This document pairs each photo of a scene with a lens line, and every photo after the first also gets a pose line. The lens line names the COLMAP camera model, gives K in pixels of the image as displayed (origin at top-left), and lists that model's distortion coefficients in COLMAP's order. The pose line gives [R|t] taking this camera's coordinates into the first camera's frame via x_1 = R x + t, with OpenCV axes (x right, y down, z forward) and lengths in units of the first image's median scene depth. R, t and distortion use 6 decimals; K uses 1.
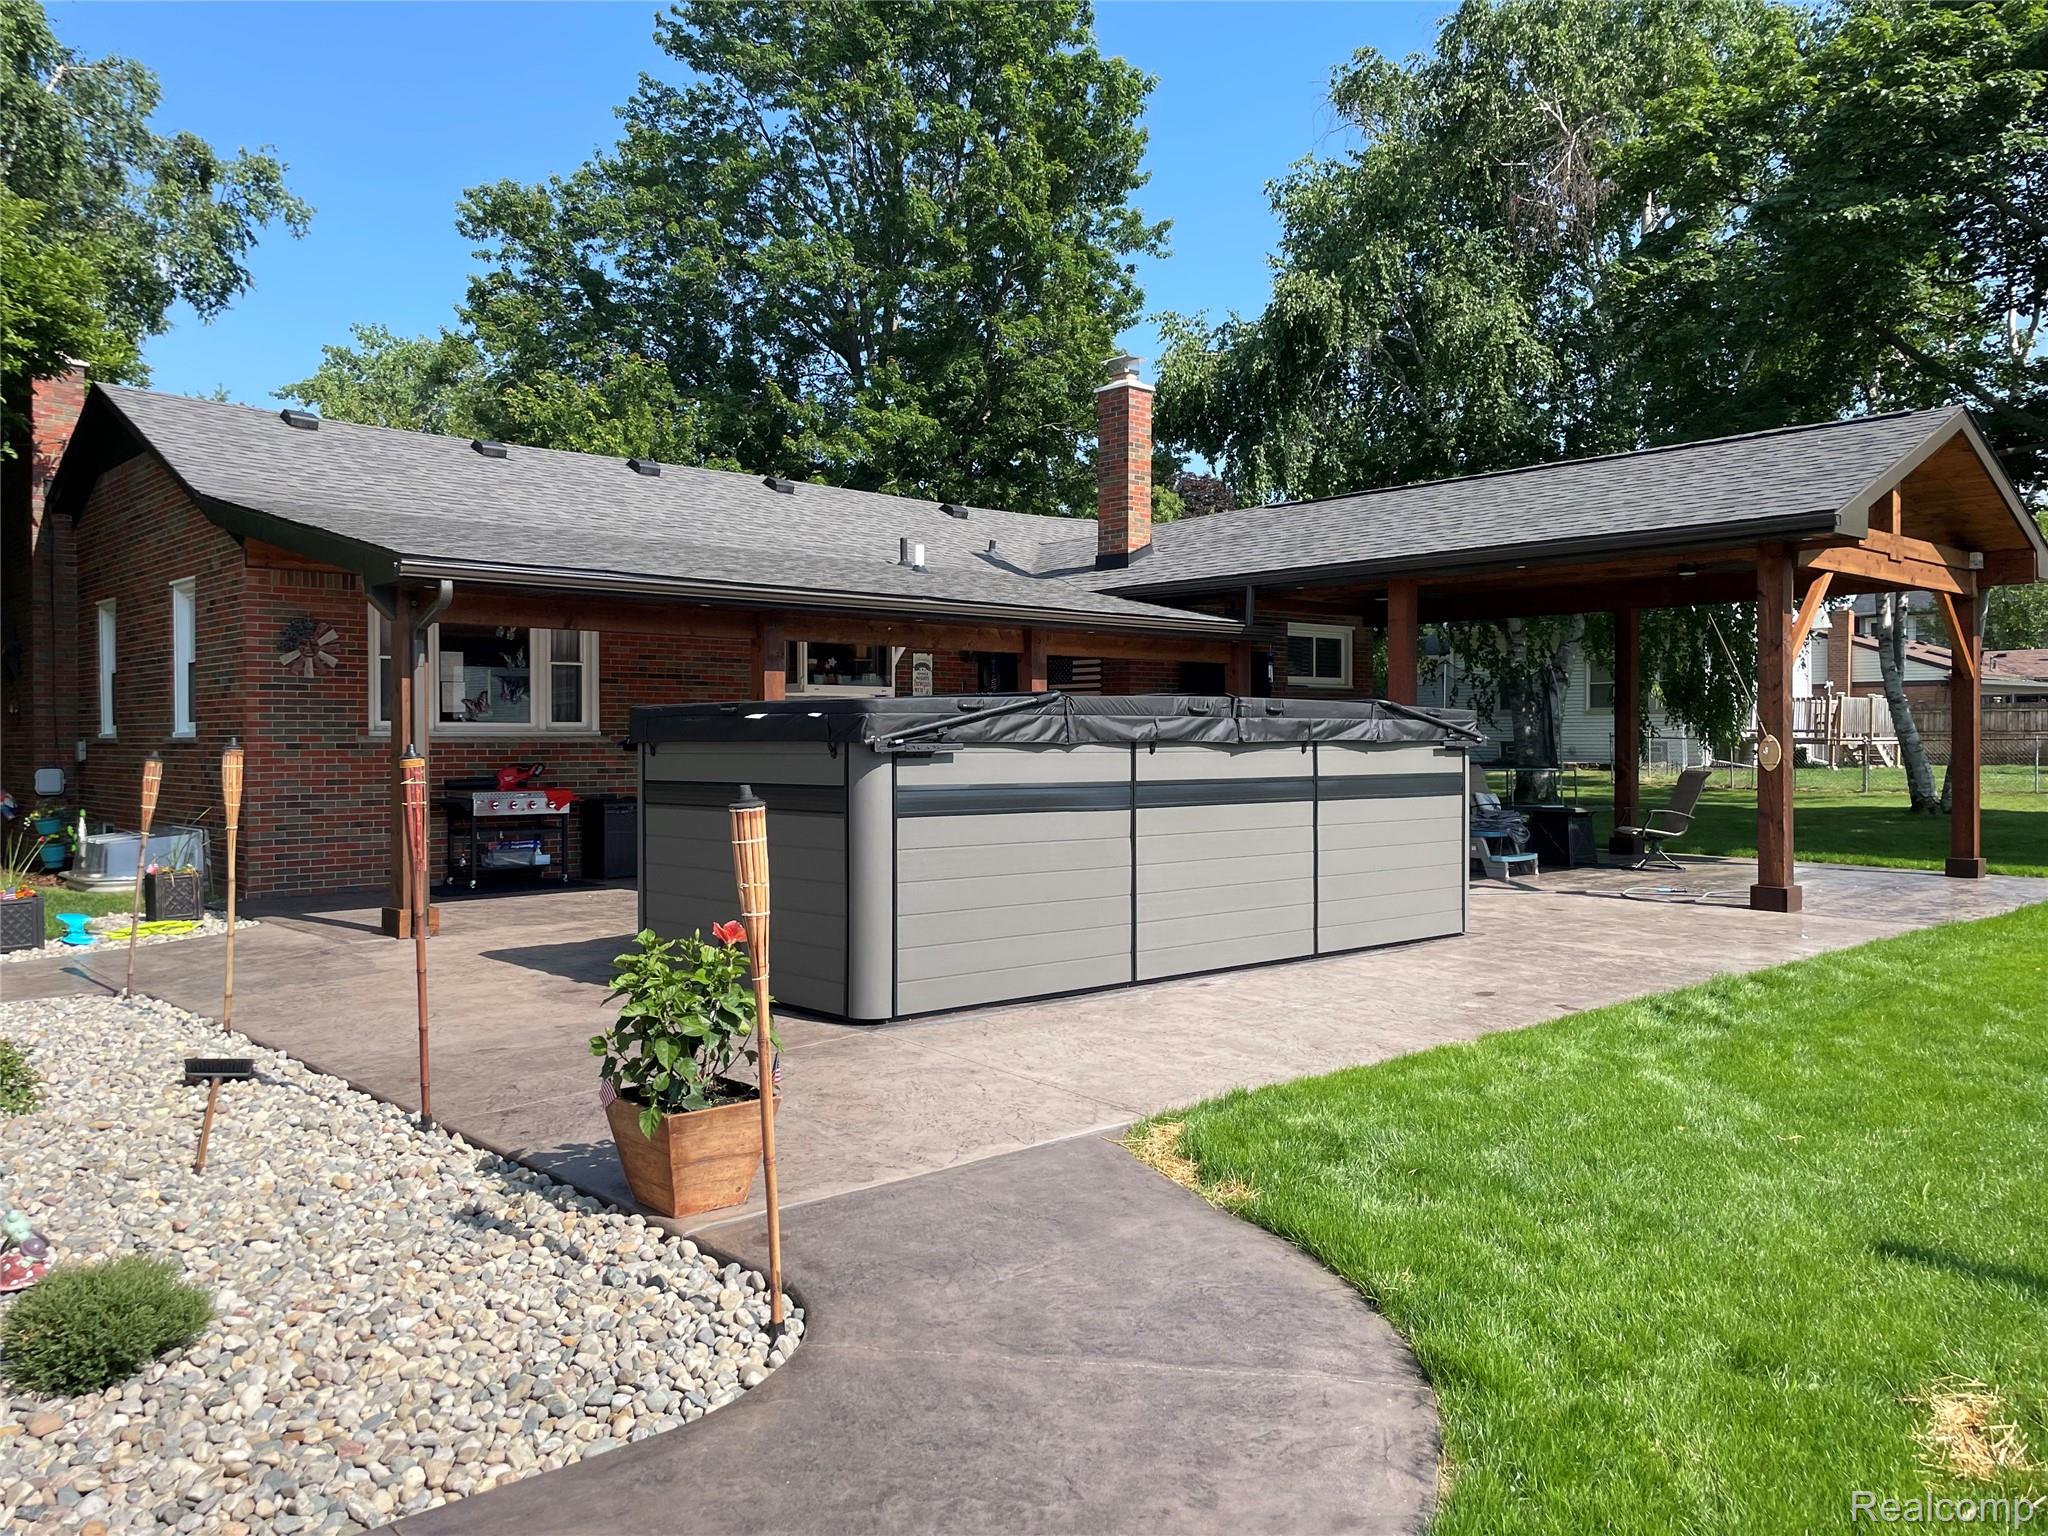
lens RADIAL K [[1541.4, 0, 1022.9], [0, 1541.4, 761.5], [0, 0, 1]] dist [0.000527, 0.000216]
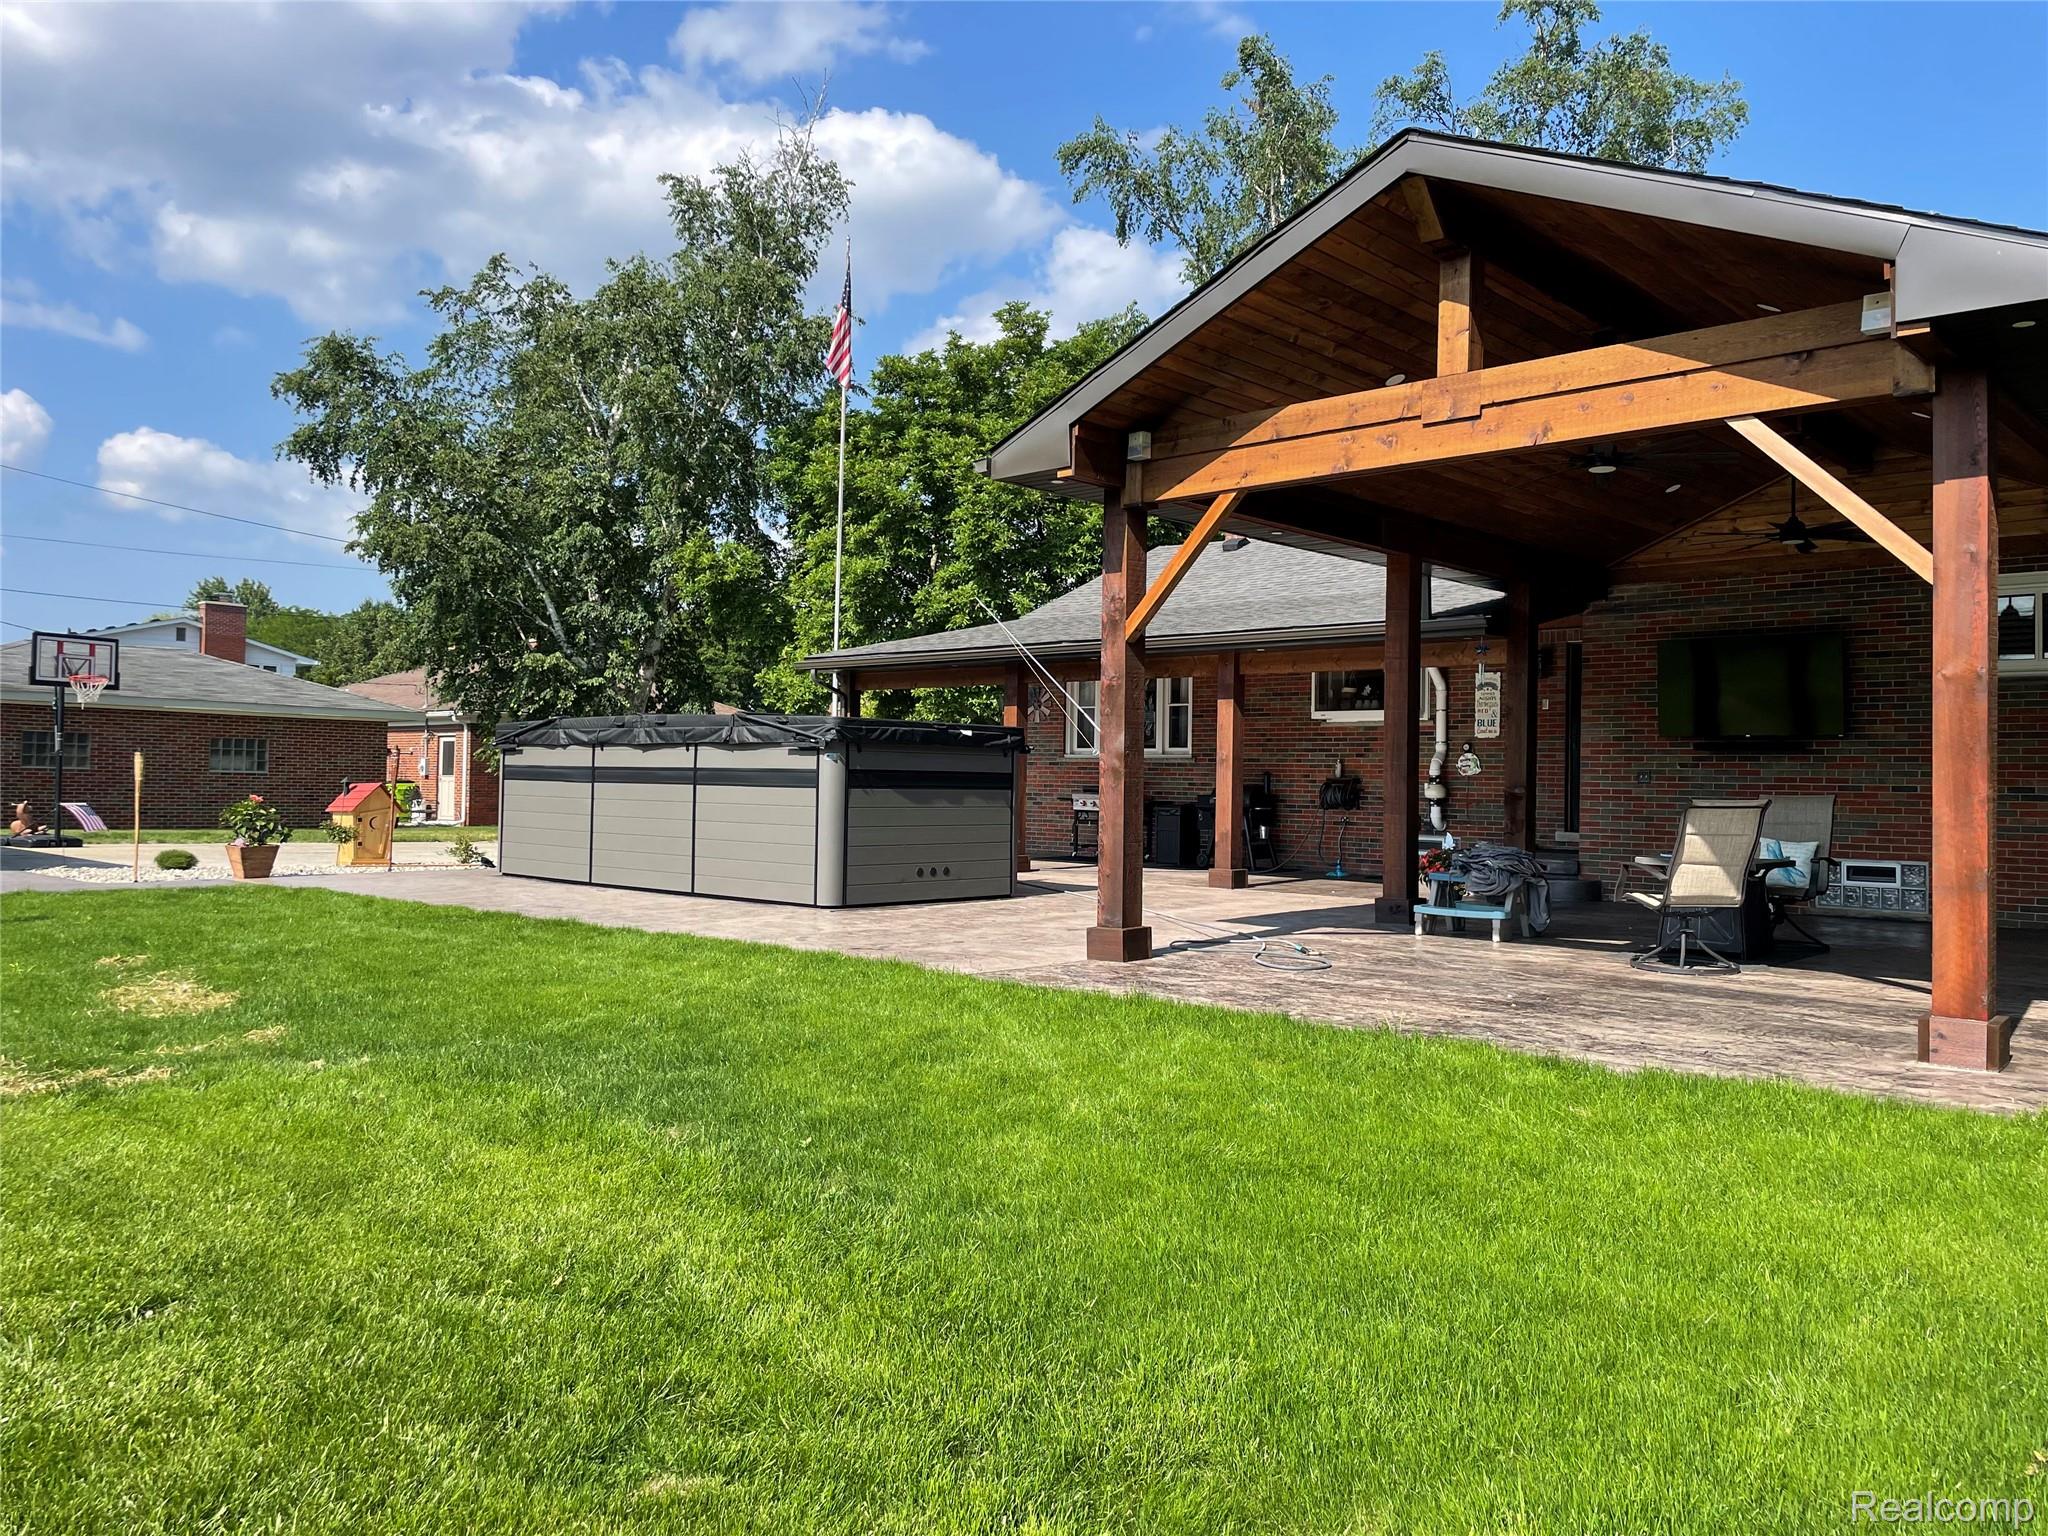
lens RADIAL K [[1541.4, 0, 1021.8], [0, 1541.4, 771.5], [0, 0, 1]] dist [0.000527, 0.000216]
pose [[0.092167, -0.003642, -0.995737, 1.633311], [-0.031060, 0.999496, -0.006531, 0.013286], [0.995259, 0.031530, 0.092007, 1.168176]]
